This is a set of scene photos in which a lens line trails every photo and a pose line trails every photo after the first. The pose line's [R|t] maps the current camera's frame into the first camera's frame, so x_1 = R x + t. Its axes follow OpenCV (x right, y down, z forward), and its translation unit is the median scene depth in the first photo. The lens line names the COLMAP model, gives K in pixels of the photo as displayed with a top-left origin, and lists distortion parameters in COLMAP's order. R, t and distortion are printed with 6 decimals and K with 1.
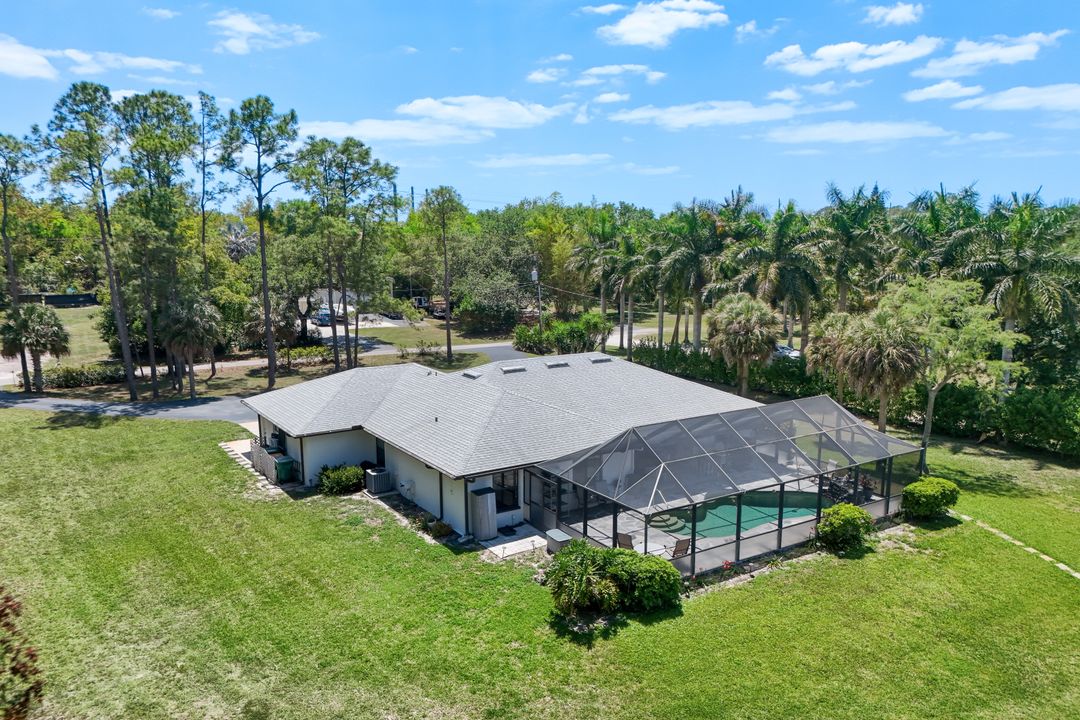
lens RADIAL K [[826.5, 0, 534.7], [0, 826.5, 365.1], [0, 0, 1]] dist [0.034759, -0.013655]
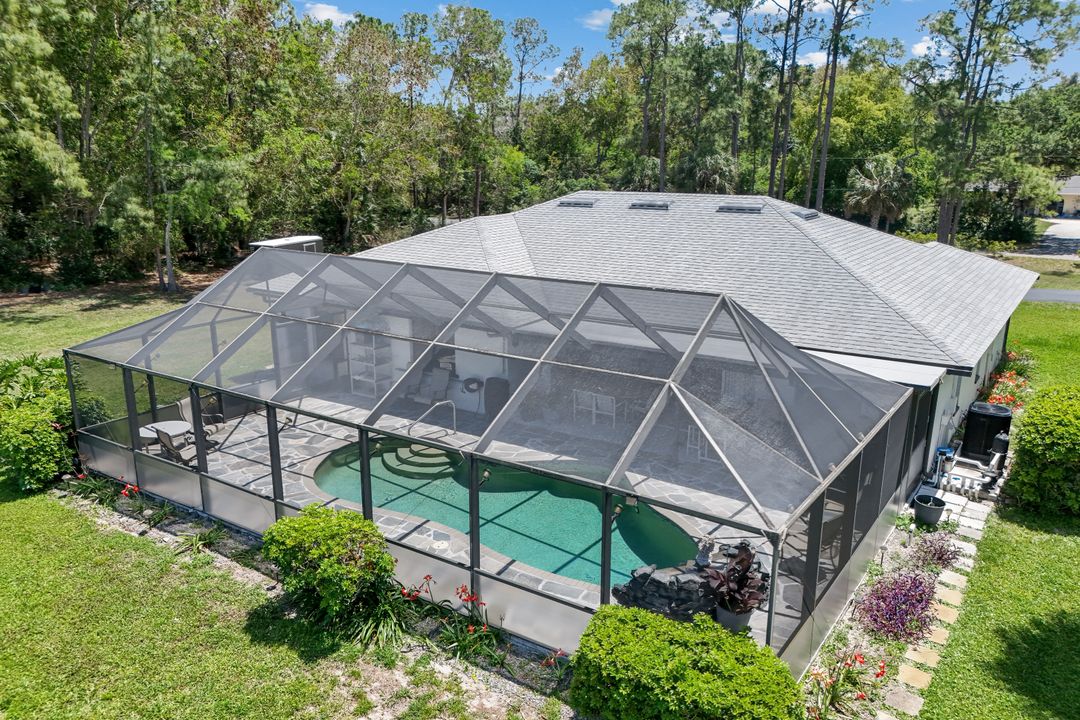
lens RADIAL K [[826.5, 0, 540.5], [0, 826.5, 364.9], [0, 0, 1]] dist [0.034759, -0.013655]
pose [[0.382050, 0.232111, -0.894518, 0.699614], [-0.149236, 0.970736, 0.188149, 0.013320], [0.912013, 0.061612, 0.405508, 0.880056]]
